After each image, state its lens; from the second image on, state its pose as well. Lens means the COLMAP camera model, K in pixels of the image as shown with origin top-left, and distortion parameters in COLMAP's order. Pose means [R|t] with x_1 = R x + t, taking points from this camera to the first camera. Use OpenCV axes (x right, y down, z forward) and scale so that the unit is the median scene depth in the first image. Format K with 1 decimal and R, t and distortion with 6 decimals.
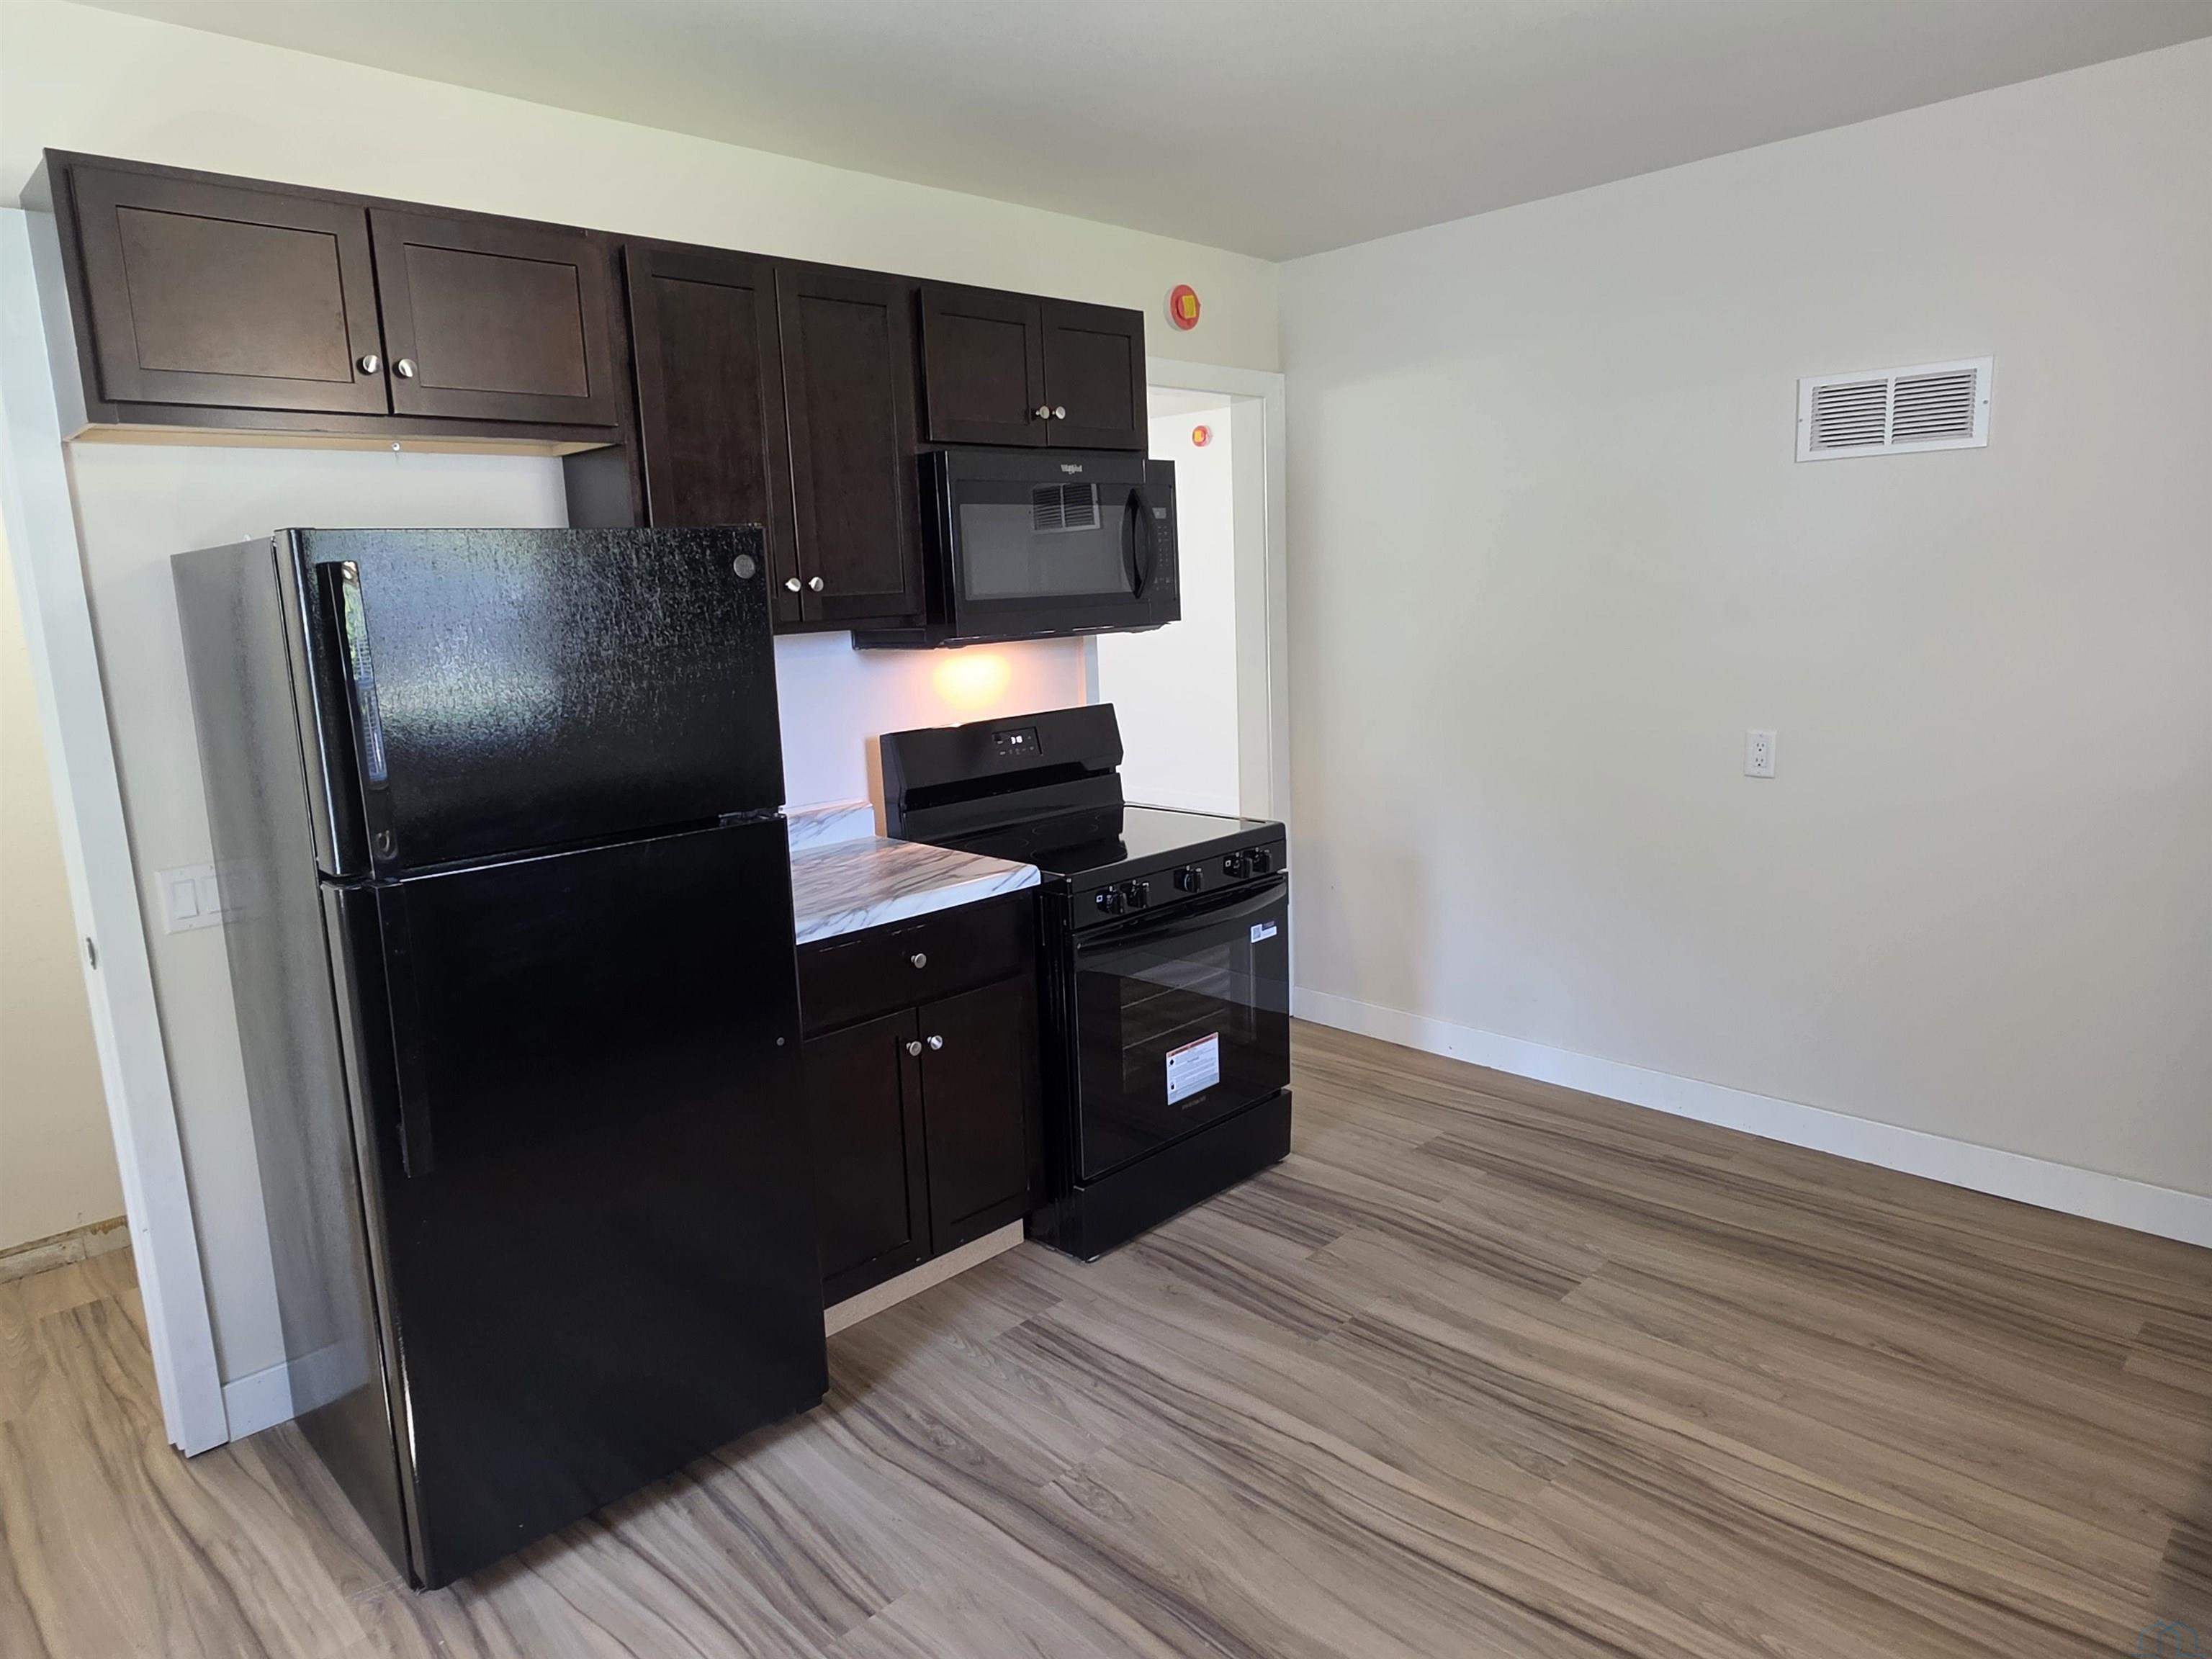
lens RADIAL K [[1360.6, 0, 1082.5], [0, 1360.6, 804.4], [0, 0, 1]] dist [-0.002638, 0.002226]
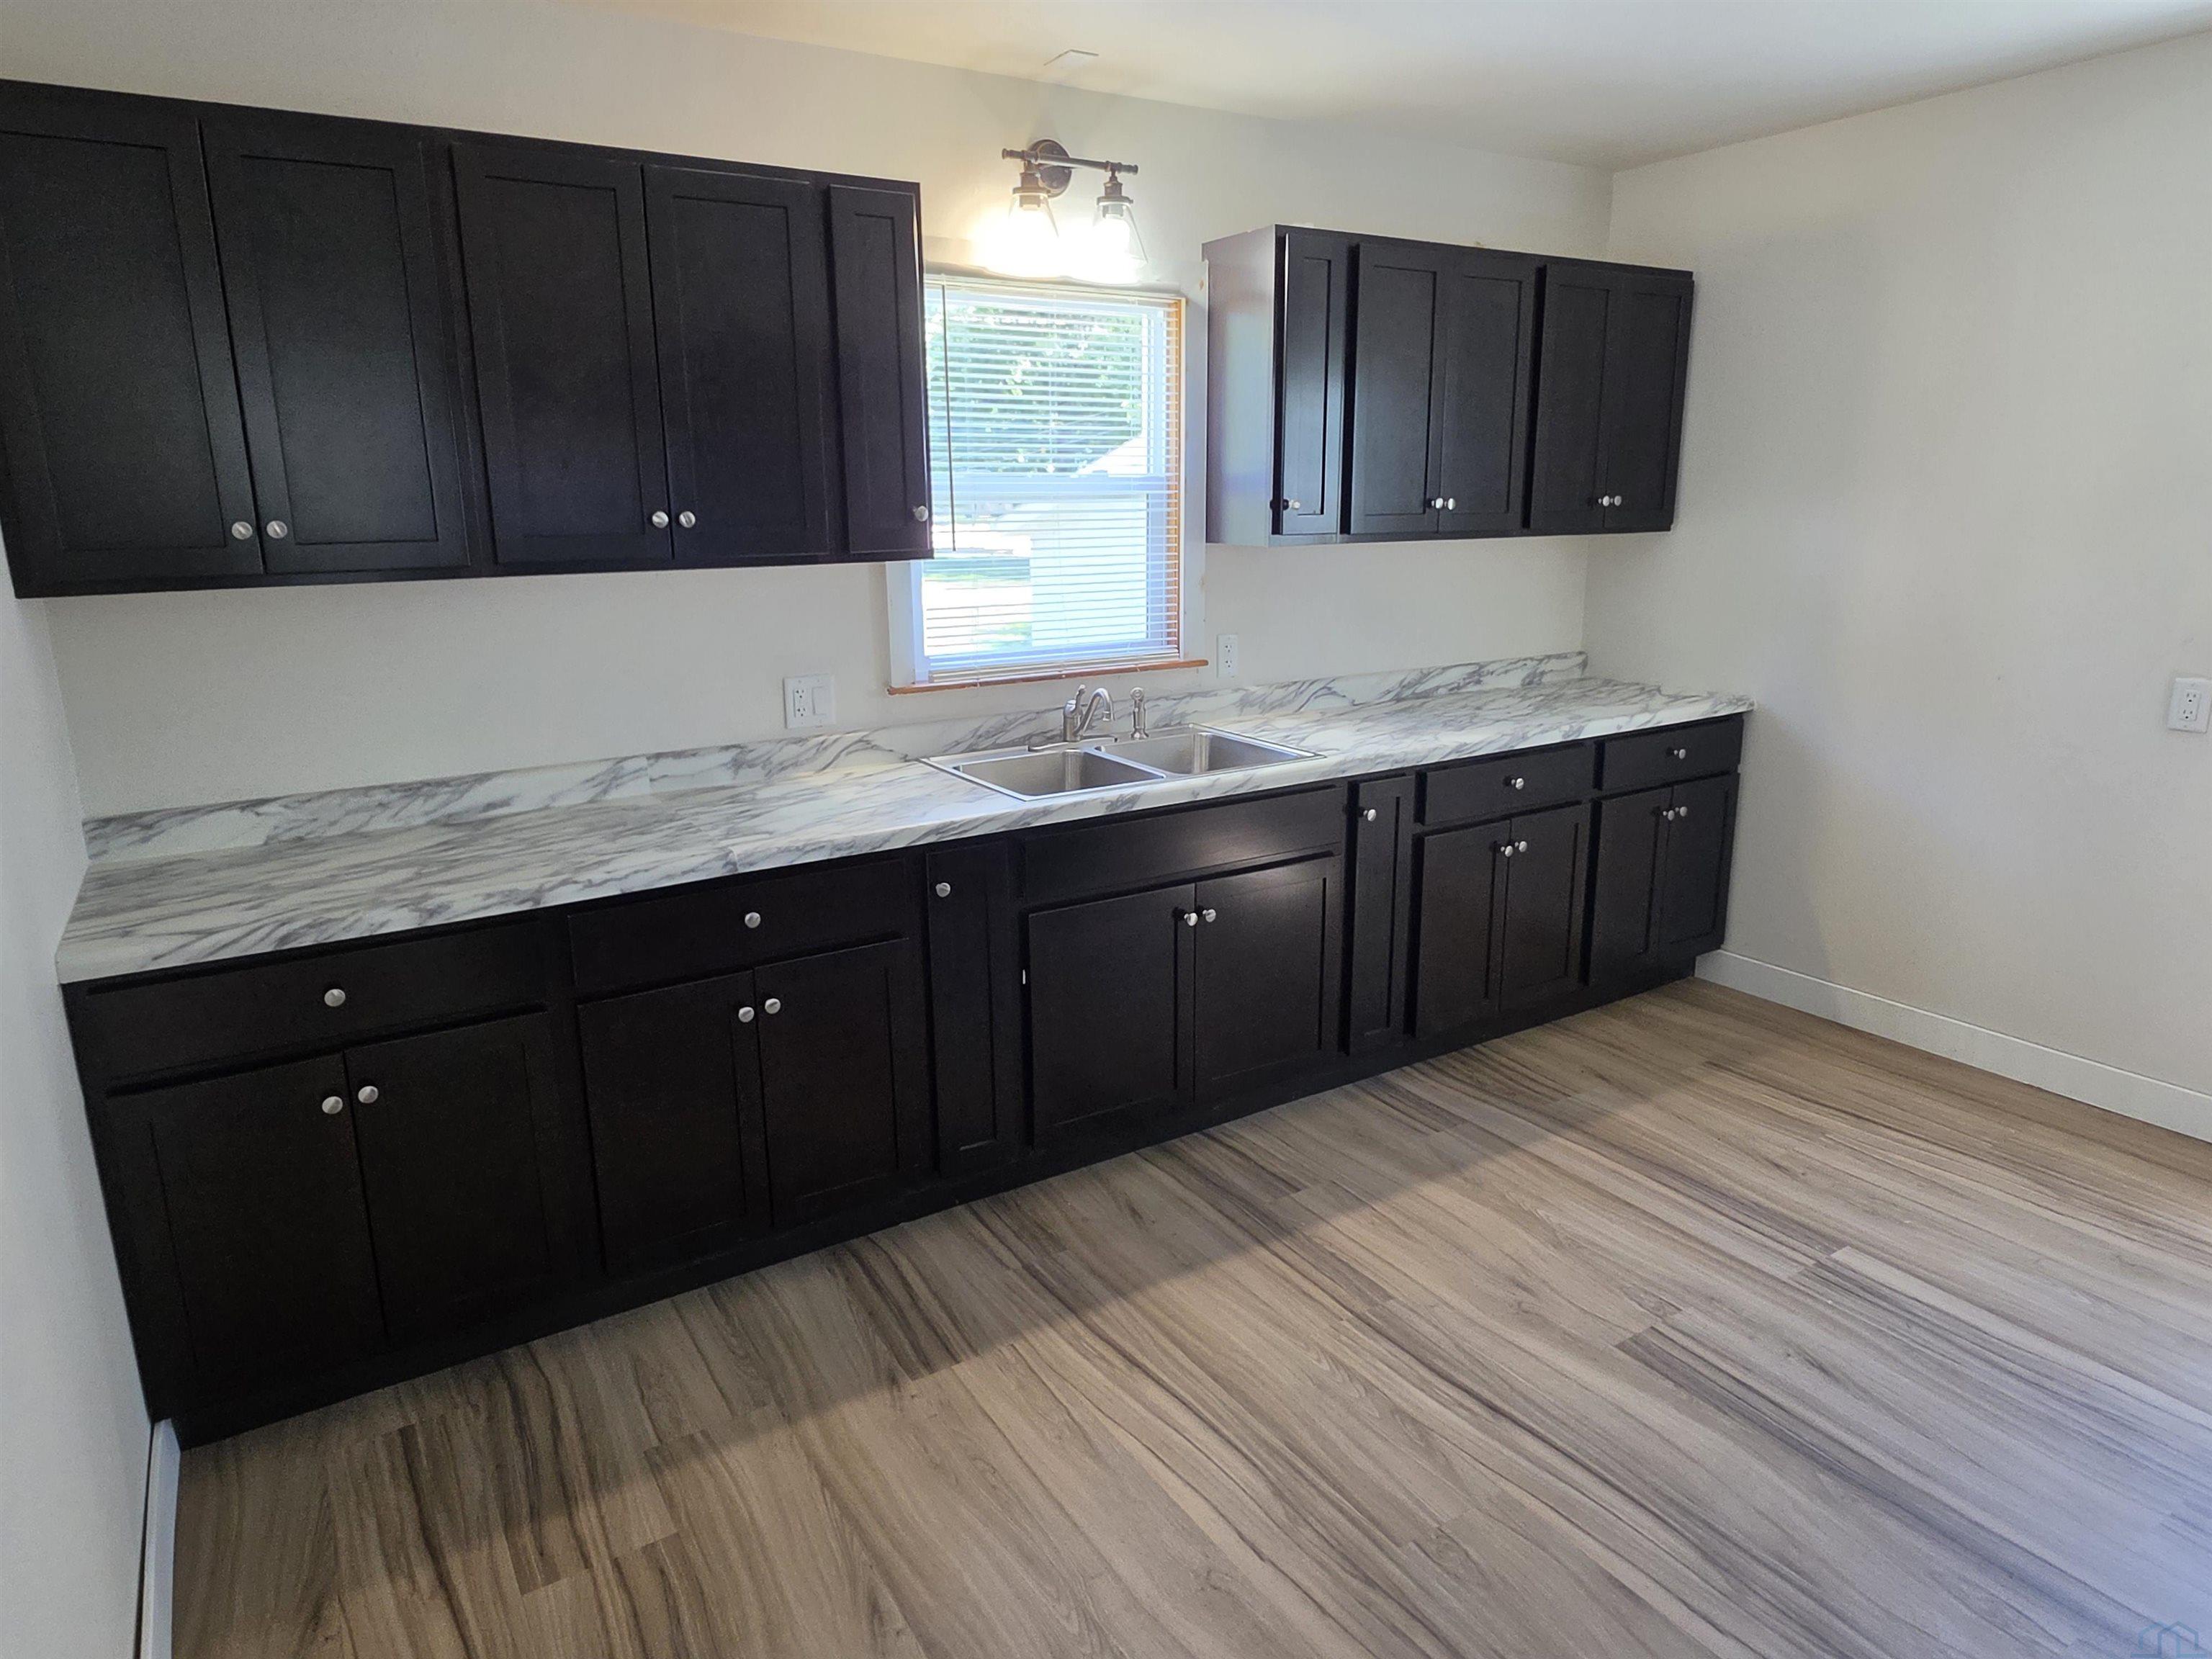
lens RADIAL K [[1360.6, 0, 1096.6], [0, 1360.6, 821.9], [0, 0, 1]] dist [-0.002638, 0.002226]
pose [[-0.978126, -0.002916, 0.207995, 0.351157], [0.080000, 0.917724, 0.389080, -0.287103], [-0.192017, 0.397209, -0.897416, 1.545802]]
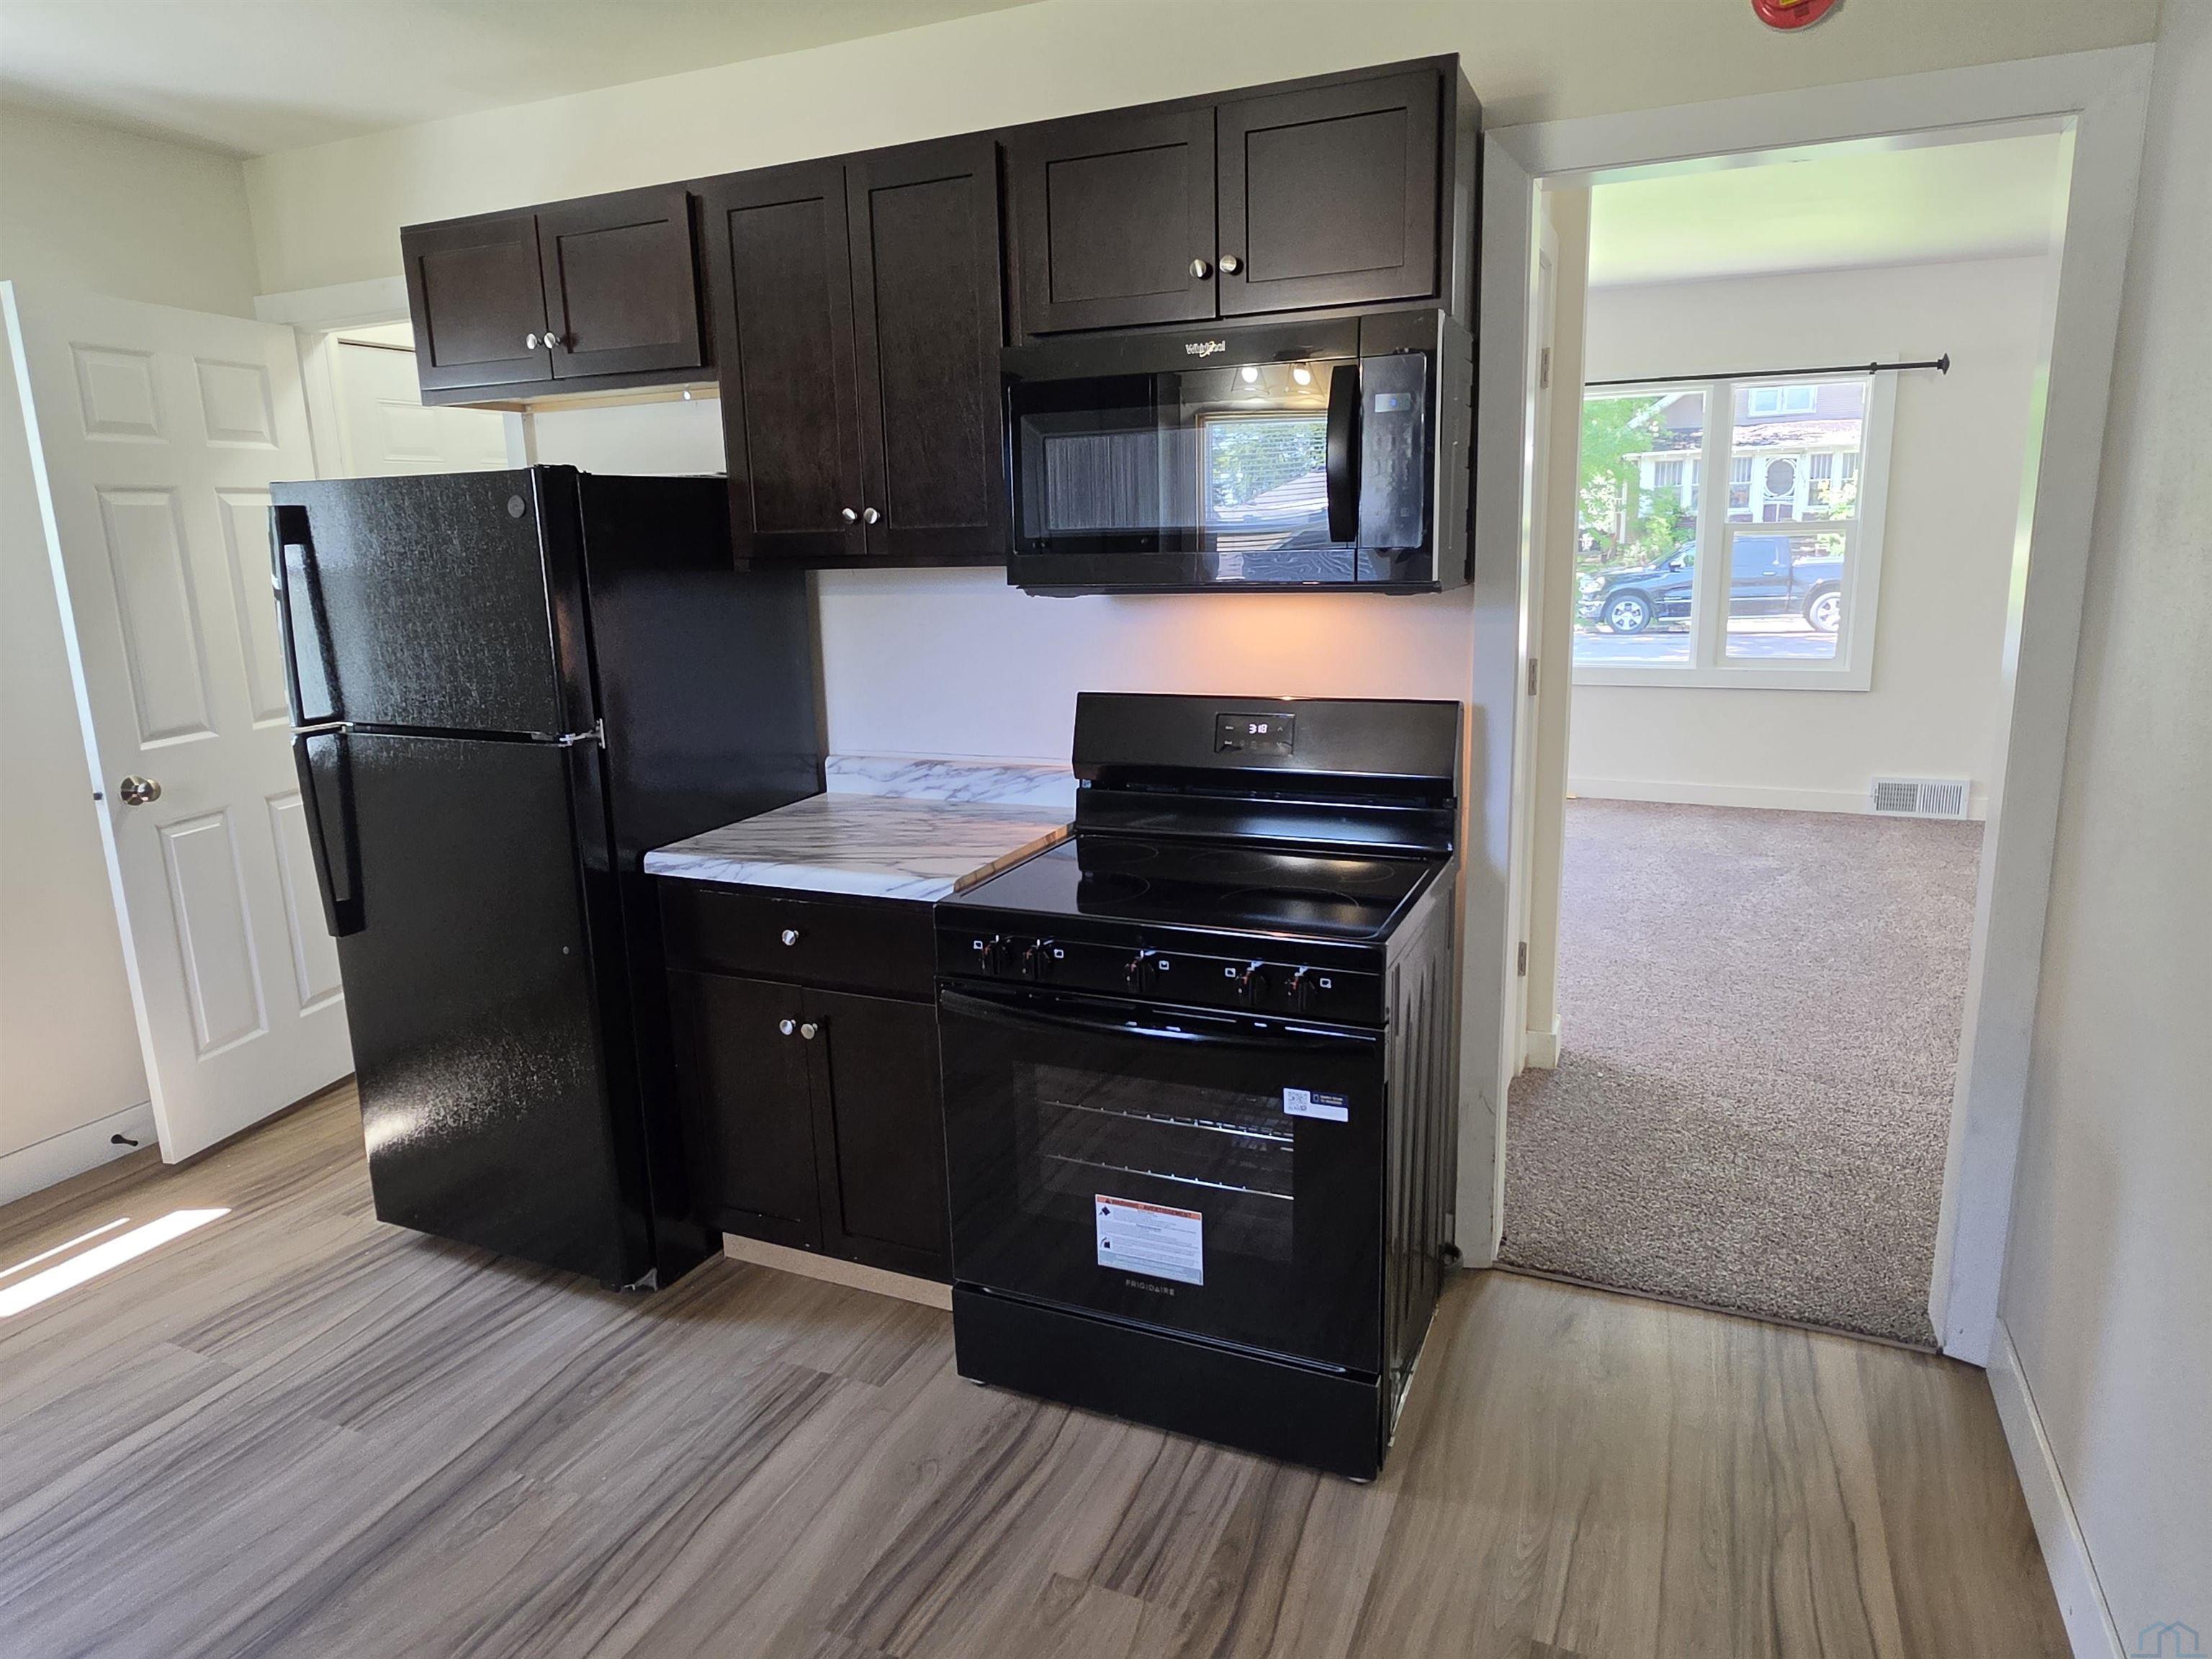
lens RADIAL K [[1360.6, 0, 1090.2], [0, 1360.6, 804.5], [0, 0, 1]] dist [-0.002638, 0.002226]
pose [[0.369981, 0.217879, -0.903129, 0.840677], [-0.138489, 0.974184, 0.178287, -0.179635], [0.918659, 0.059110, 0.390604, 0.911361]]
